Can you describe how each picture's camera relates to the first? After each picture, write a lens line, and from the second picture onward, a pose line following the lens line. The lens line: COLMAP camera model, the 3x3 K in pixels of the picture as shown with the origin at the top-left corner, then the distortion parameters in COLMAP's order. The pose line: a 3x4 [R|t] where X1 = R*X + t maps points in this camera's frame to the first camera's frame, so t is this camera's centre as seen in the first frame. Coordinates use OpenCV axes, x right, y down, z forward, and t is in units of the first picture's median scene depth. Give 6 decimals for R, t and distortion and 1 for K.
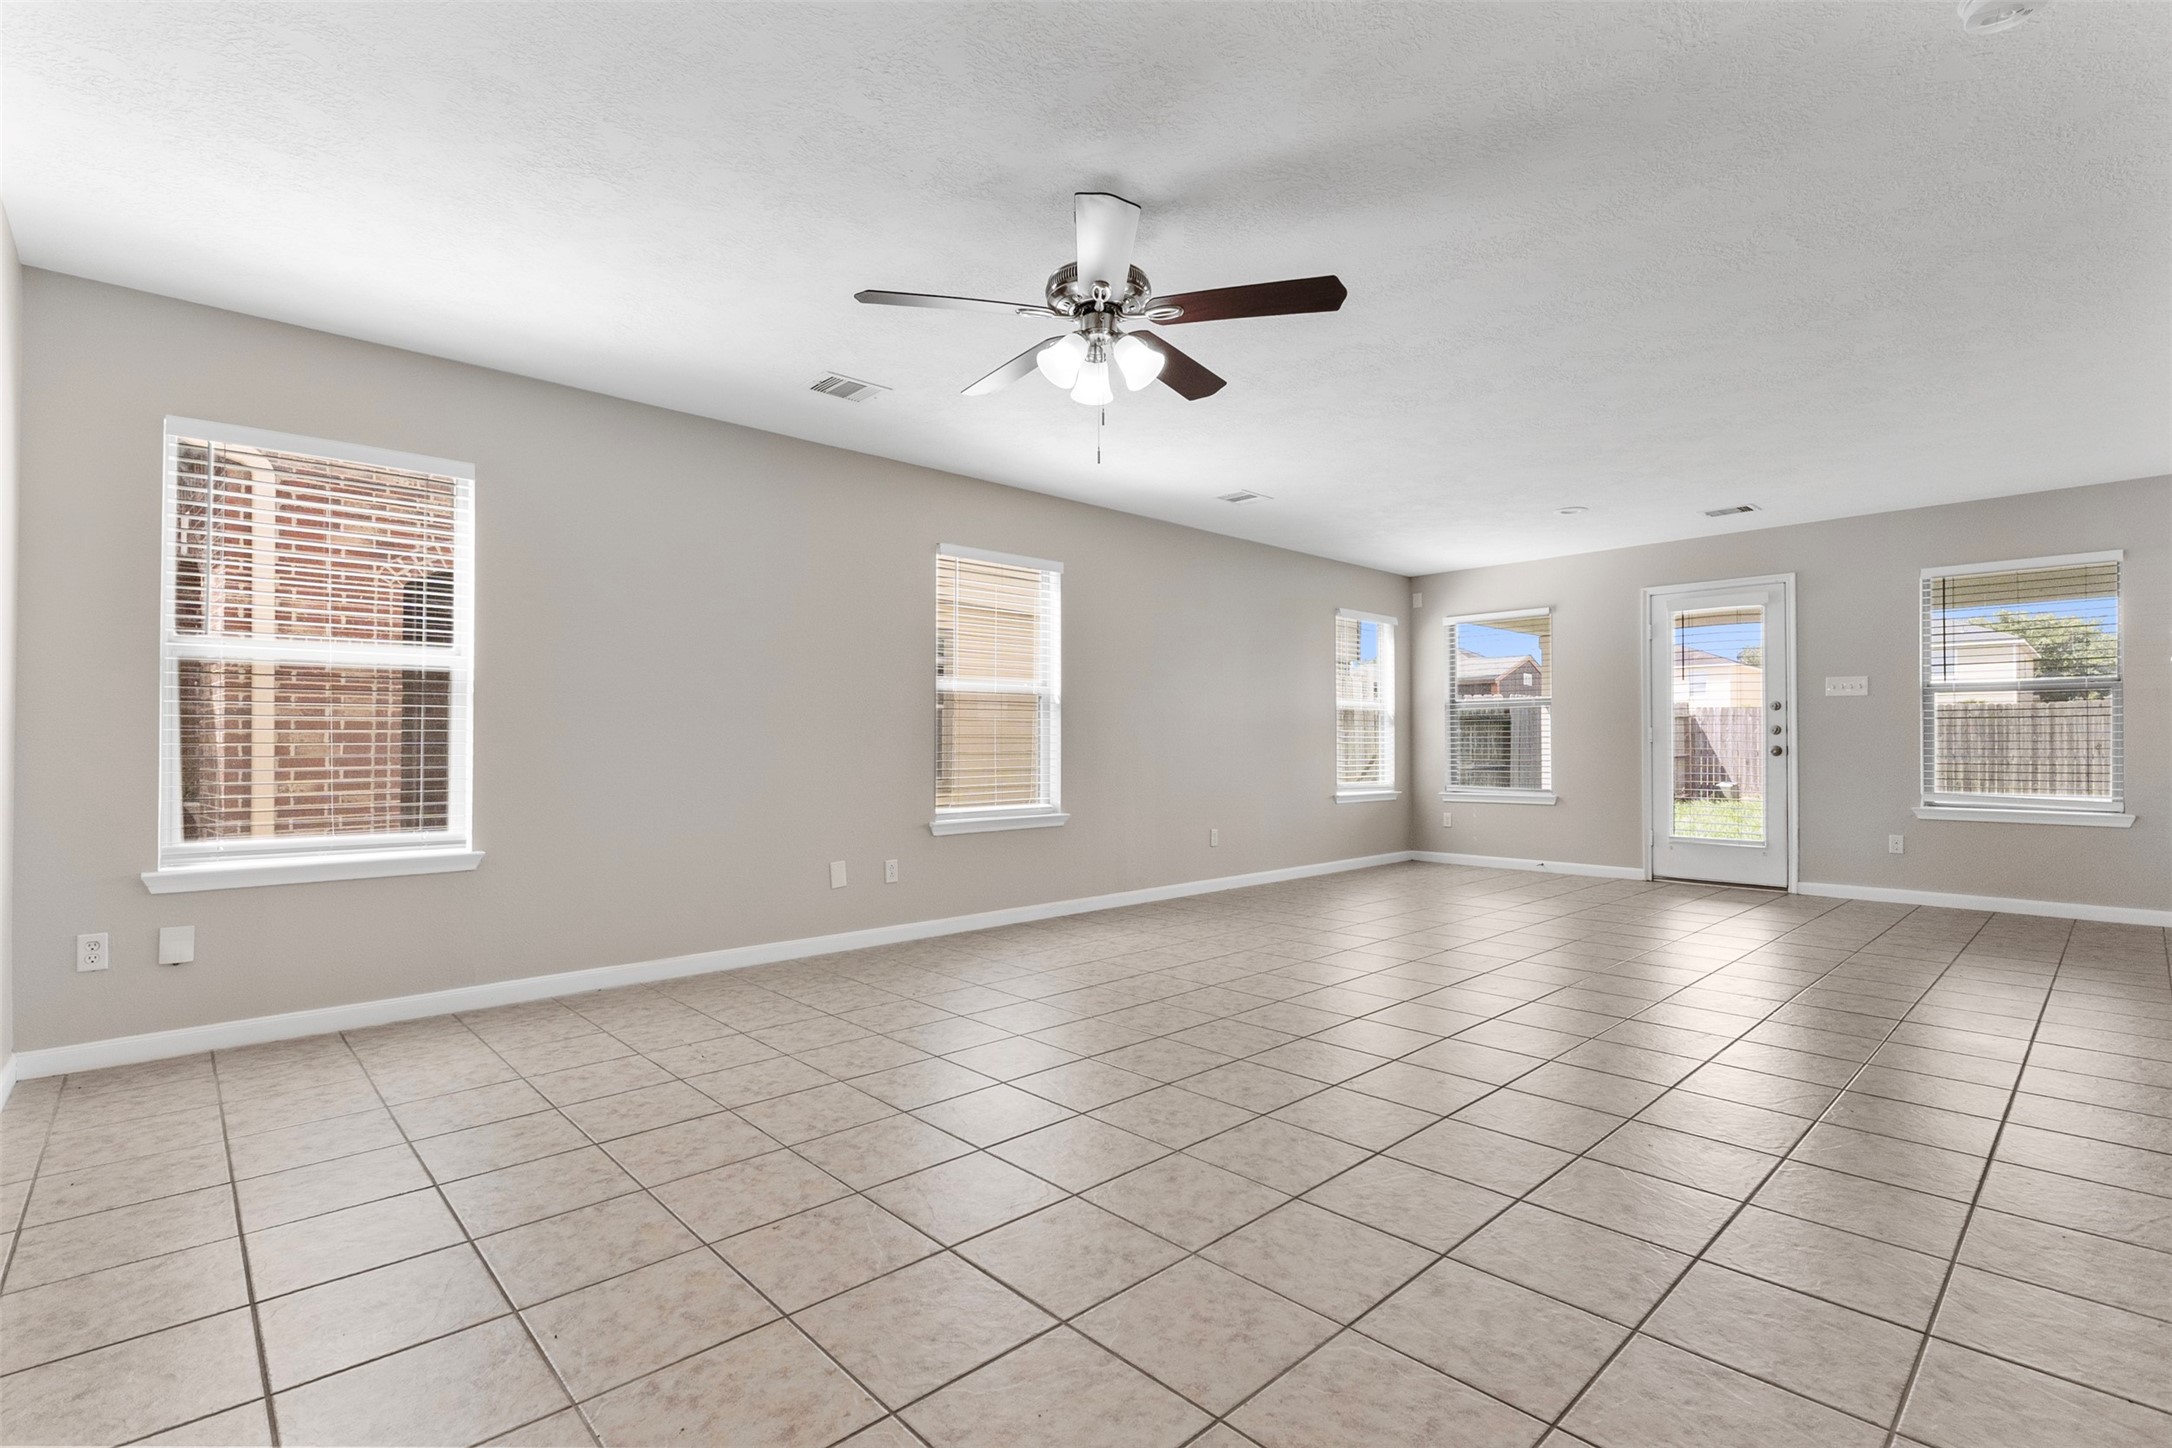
lens RADIAL K [[1011.3, 0, 1089.0], [0, 1011.3, 732.9], [0, 0, 1]] dist [-0.005031, 0.000338]
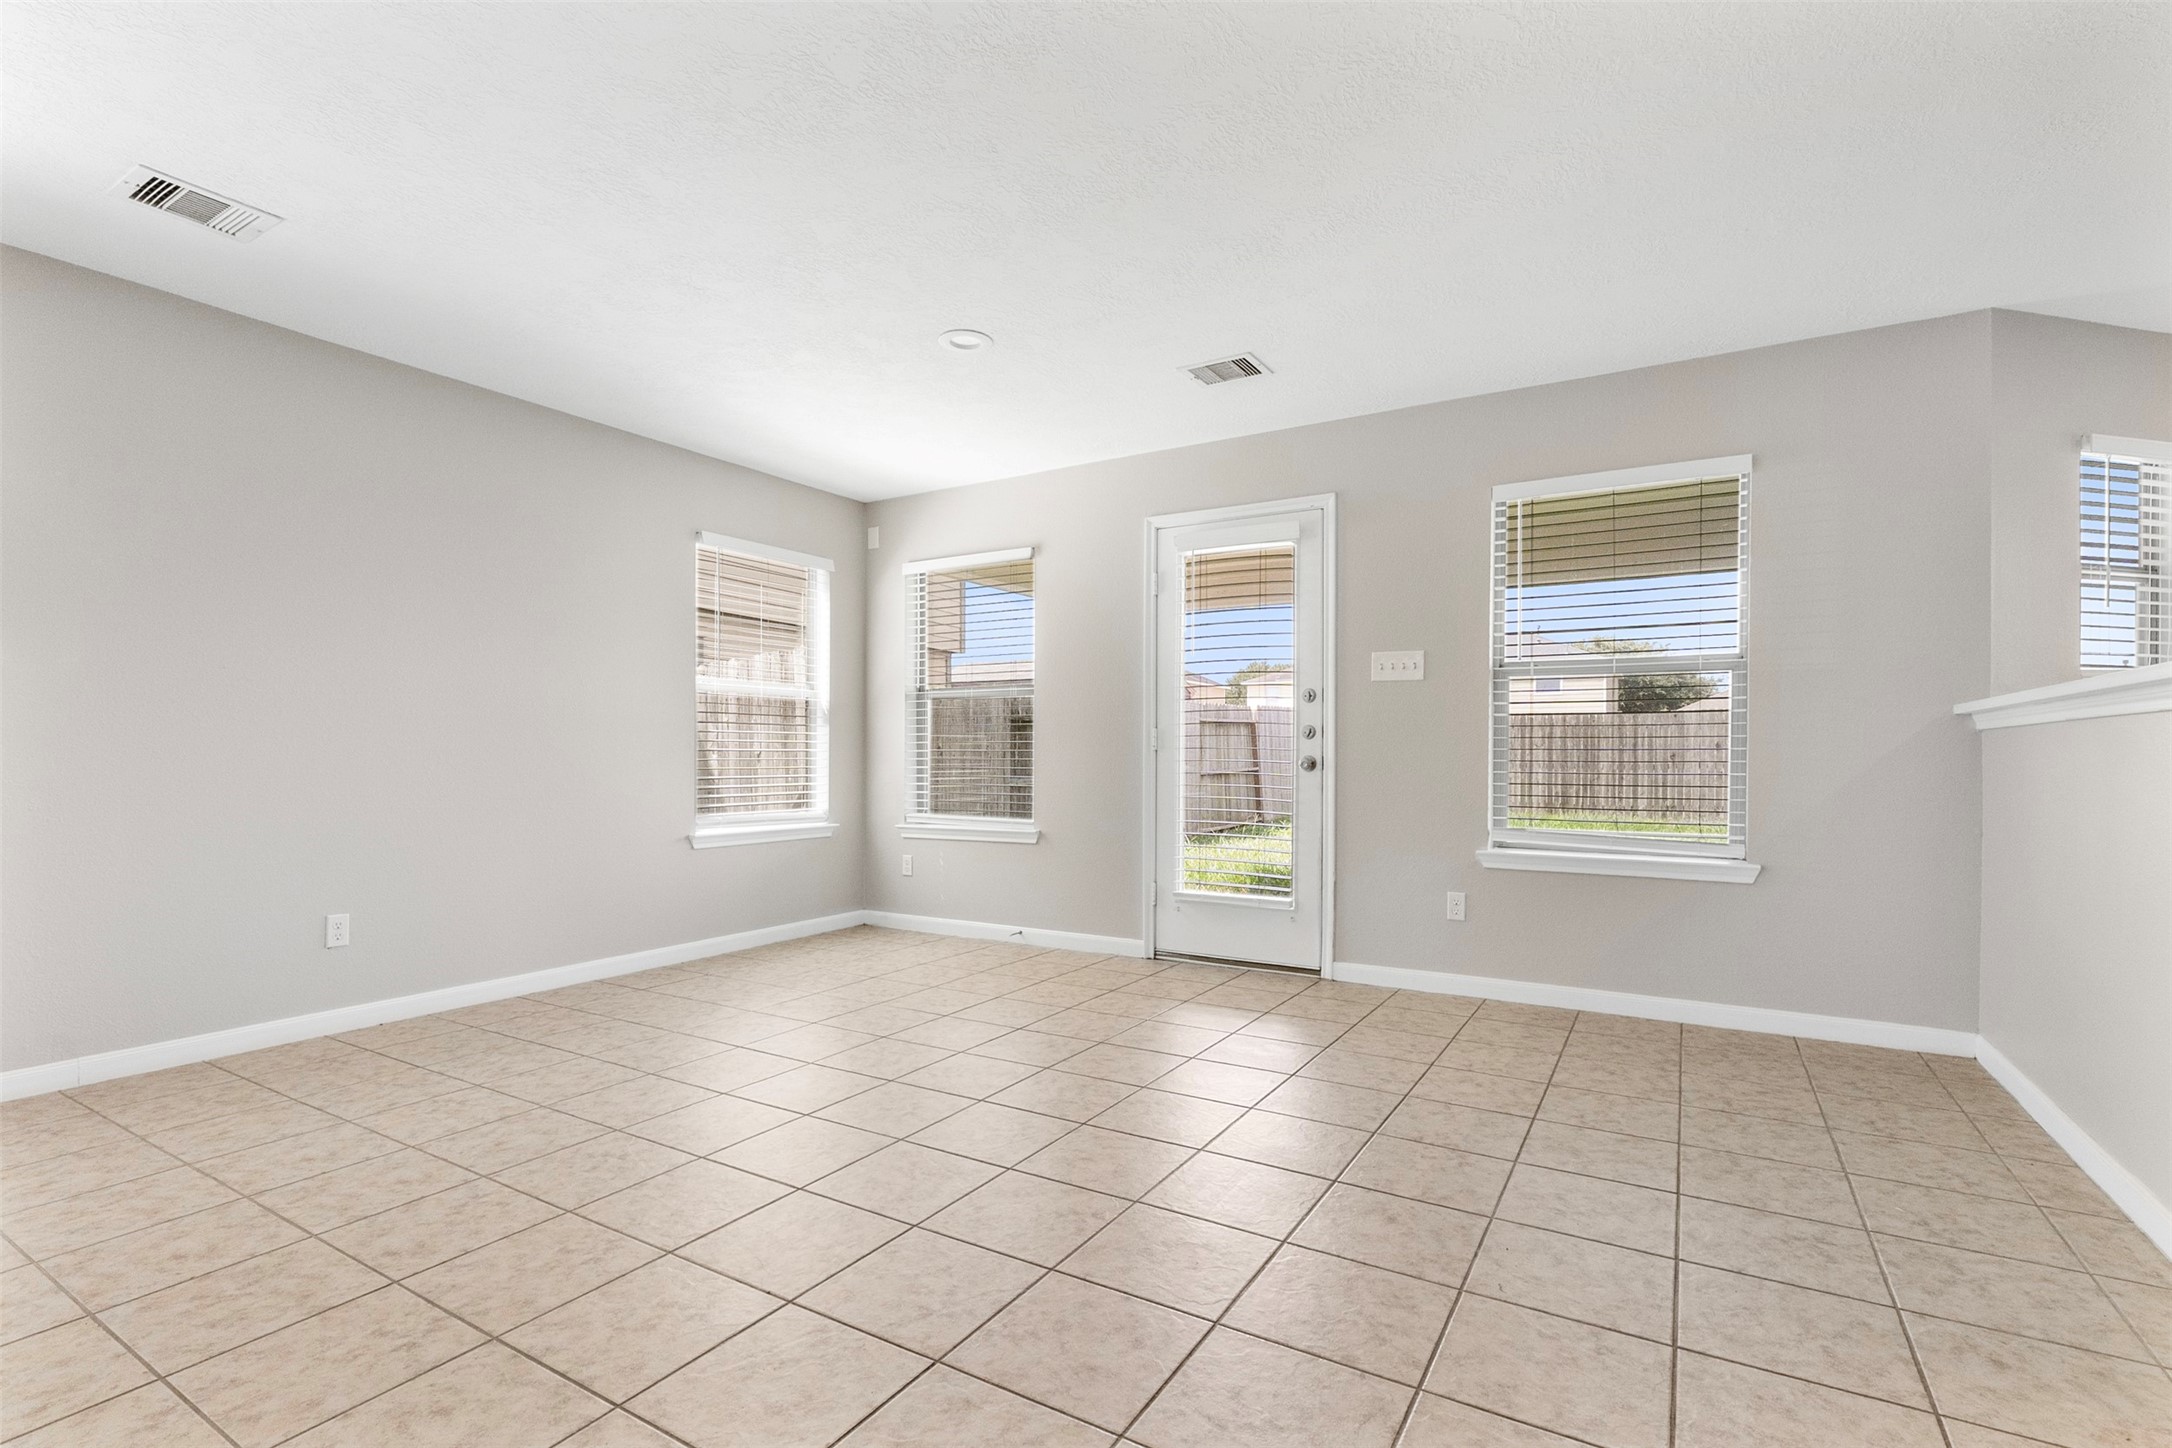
lens RADIAL K [[1011.3, 0, 1097.3], [0, 1011.3, 759.5], [0, 0, 1]] dist [-0.005031, 0.000338]
pose [[0.969525, 0.000055, 0.244994, 0.388698], [-0.004686, 0.999821, 0.018319, 0.003403], [-0.244949, -0.018908, 0.969352, 0.396240]]
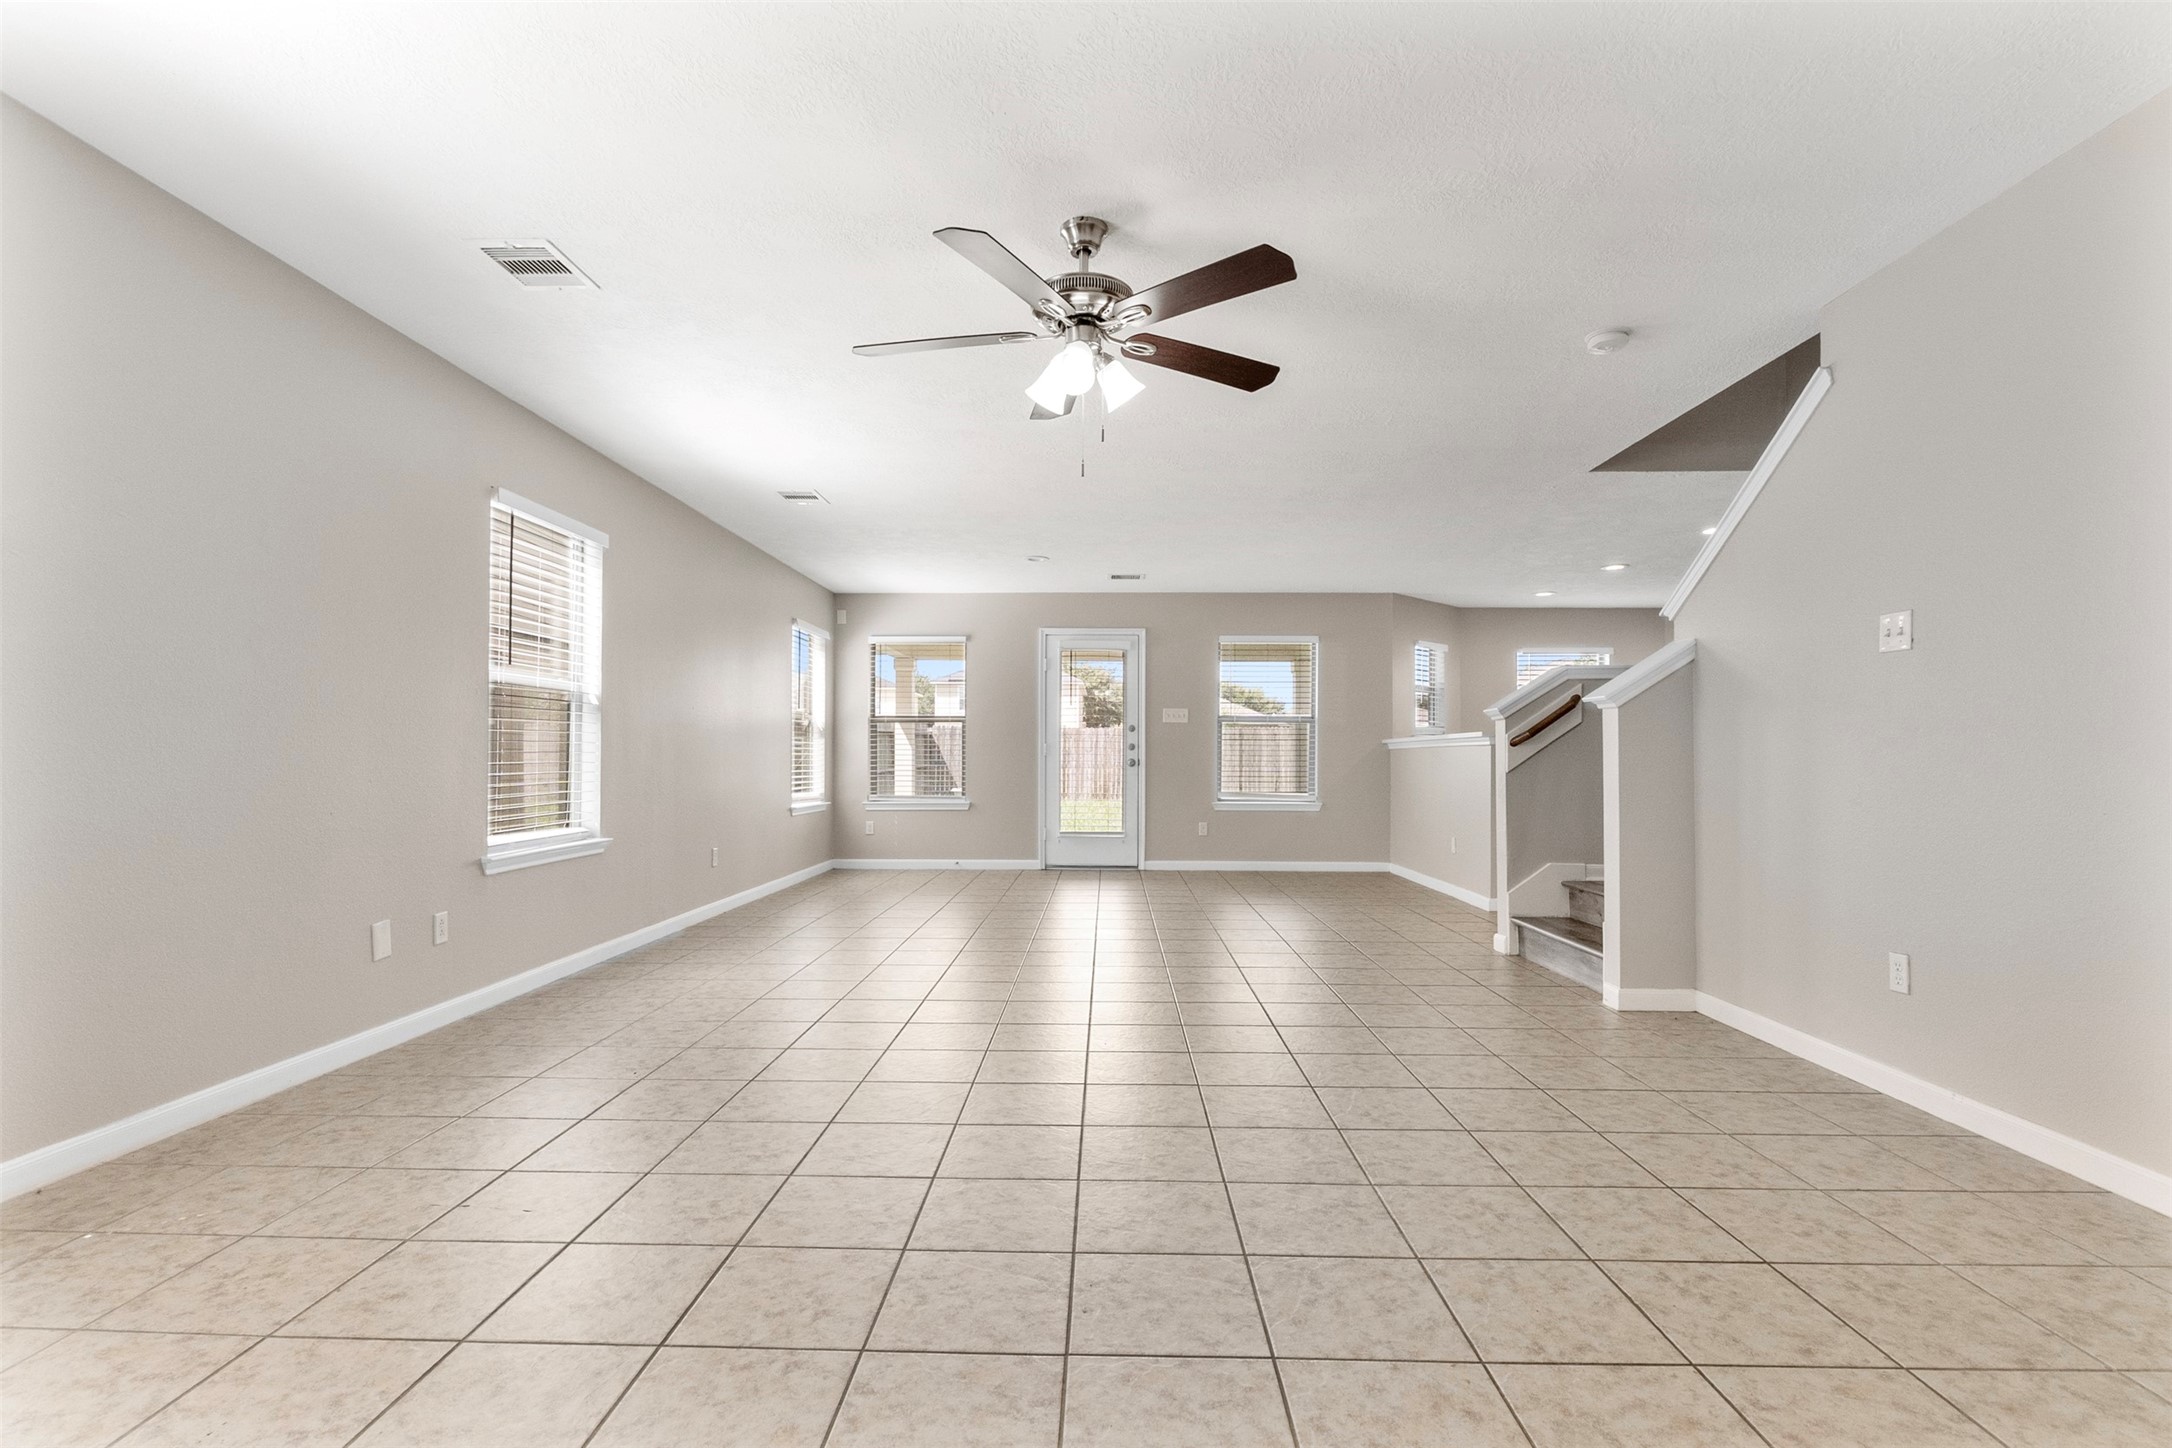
lens RADIAL K [[1011.3, 0, 1083.4], [0, 1011.3, 729.3], [0, 0, 1]] dist [-0.005031, 0.000338]
pose [[0.694742, 0.024475, 0.718842, -0.312844], [-0.012957, 0.999685, -0.021515, 0.003589], [-0.719142, 0.005633, 0.694840, 0.131508]]
